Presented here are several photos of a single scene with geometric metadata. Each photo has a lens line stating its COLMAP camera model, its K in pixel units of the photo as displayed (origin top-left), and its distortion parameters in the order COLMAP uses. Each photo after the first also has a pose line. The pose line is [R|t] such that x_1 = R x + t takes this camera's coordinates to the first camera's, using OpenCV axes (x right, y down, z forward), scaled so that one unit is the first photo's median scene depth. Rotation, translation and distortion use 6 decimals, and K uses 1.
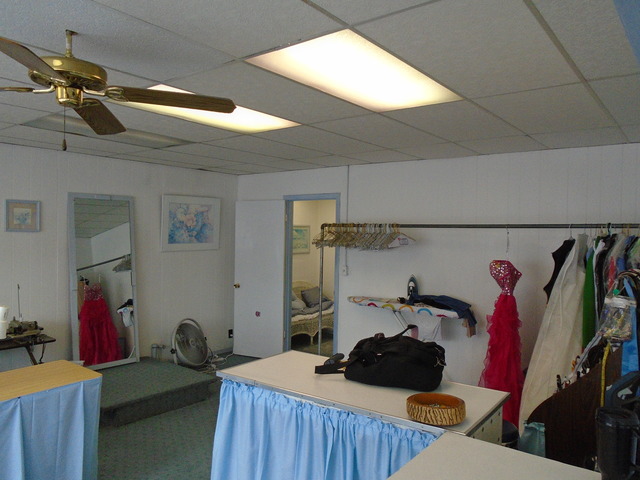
lens RADIAL K [[492.9, 0, 320.0], [0, 492.9, 240.0], [0, 0, 1]] dist [-0.004590, -0.001551]
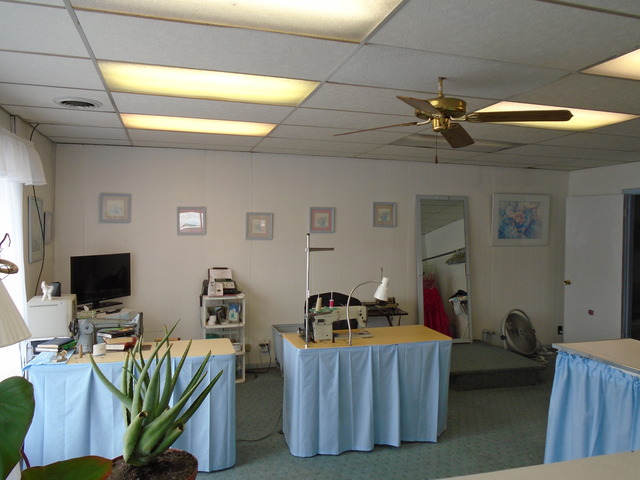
lens RADIAL K [[498.3, 0, 321.2], [0, 498.3, 229.4], [0, 0, 1]] dist [-0.006020, -0.004149]
pose [[0.813559, -0.001047, -0.581481, 0.015281], [-0.012049, 0.999753, -0.018658, 0.015955], [0.581357, 0.022186, 0.813346, -0.152290]]
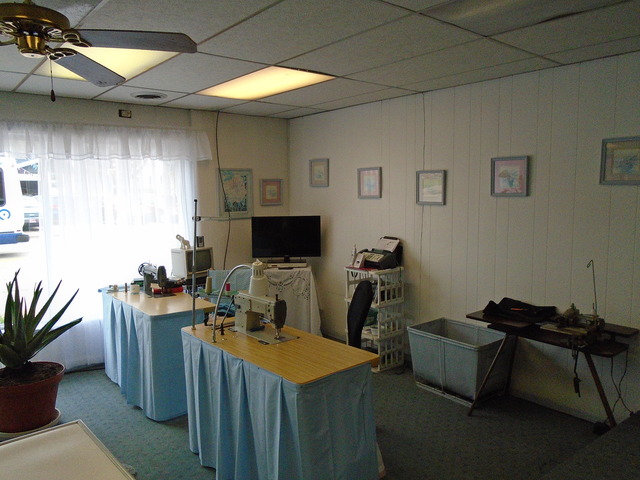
lens RADIAL K [[492.9, 0, 320.0], [0, 492.9, 240.0], [0, 0, 1]] dist [-0.004590, -0.001551]
pose [[-0.226047, 0.094836, -0.969489, 0.152533], [-0.007400, 0.995054, 0.099063, -0.005085], [0.974088, 0.029567, -0.224227, 0.779083]]
